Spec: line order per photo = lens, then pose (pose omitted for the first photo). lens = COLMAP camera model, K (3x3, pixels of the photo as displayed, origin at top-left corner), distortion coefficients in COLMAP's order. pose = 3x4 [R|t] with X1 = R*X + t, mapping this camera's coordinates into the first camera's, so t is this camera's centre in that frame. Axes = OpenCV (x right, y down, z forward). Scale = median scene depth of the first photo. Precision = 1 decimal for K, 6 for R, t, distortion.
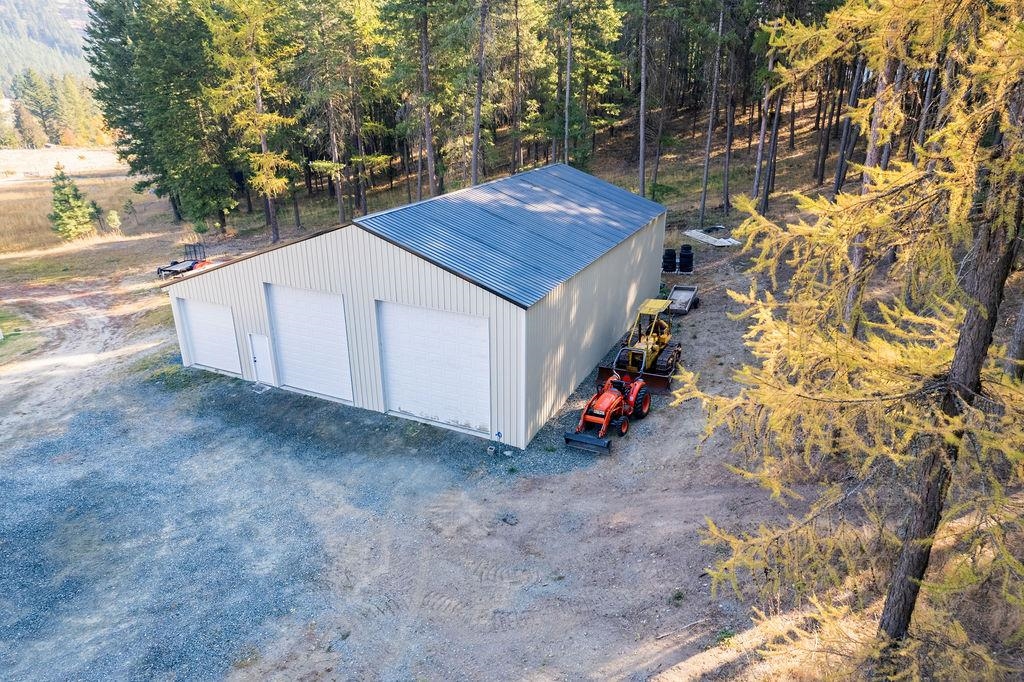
lens RADIAL K [[662.3, 0, 512.0], [0, 662.3, 341.0], [0, 0, 1]] dist [-0.076475, 0.070534]
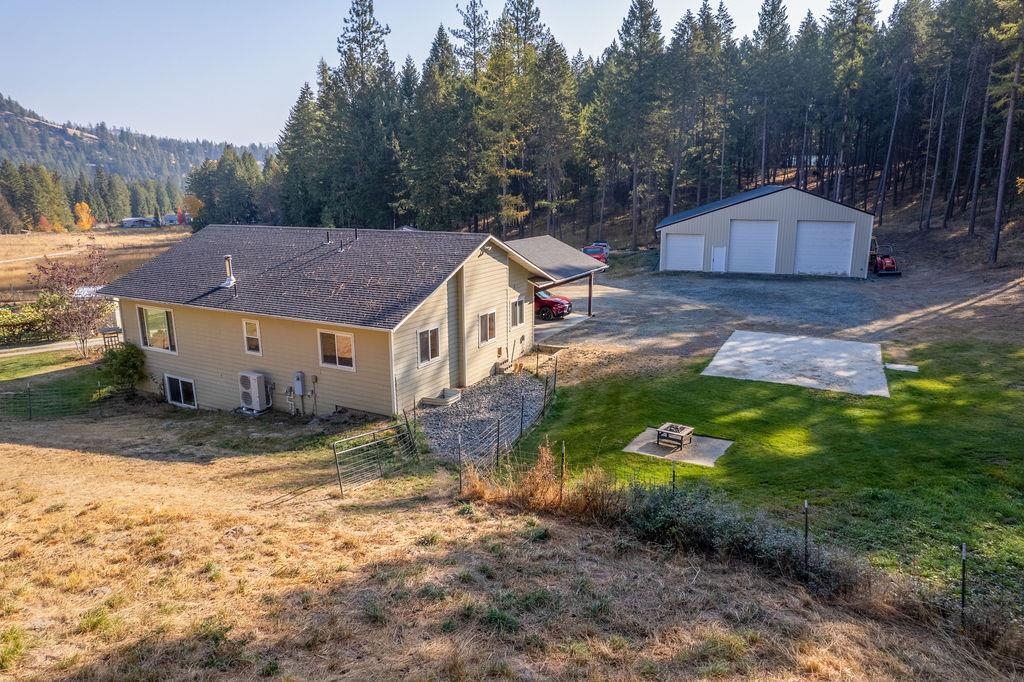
lens RADIAL K [[662.3, 0, 512.0], [0, 662.3, 341.0], [0, 0, 1]] dist [-0.076475, 0.070534]
pose [[0.983060, -0.039653, 0.178945, -0.660743], [0.064770, 0.988482, -0.136778, 0.248312], [-0.171460, 0.146052, 0.974305, -0.412765]]
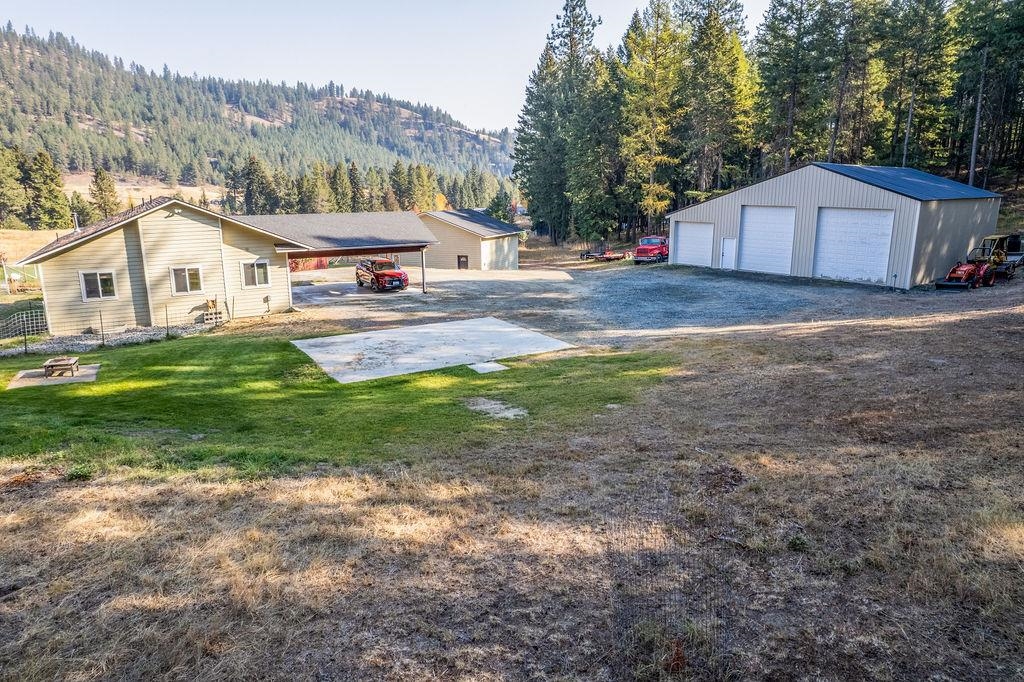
lens RADIAL K [[667.9, 0, 512.0], [0, 667.9, 341.0], [0, 0, 1]] dist [-0.078603, 0.069511]
pose [[0.928934, 0.084555, -0.360462, -0.123957], [-0.135146, 0.983834, -0.117497, 0.250528], [0.344700, 0.157862, 0.925344, -0.356374]]
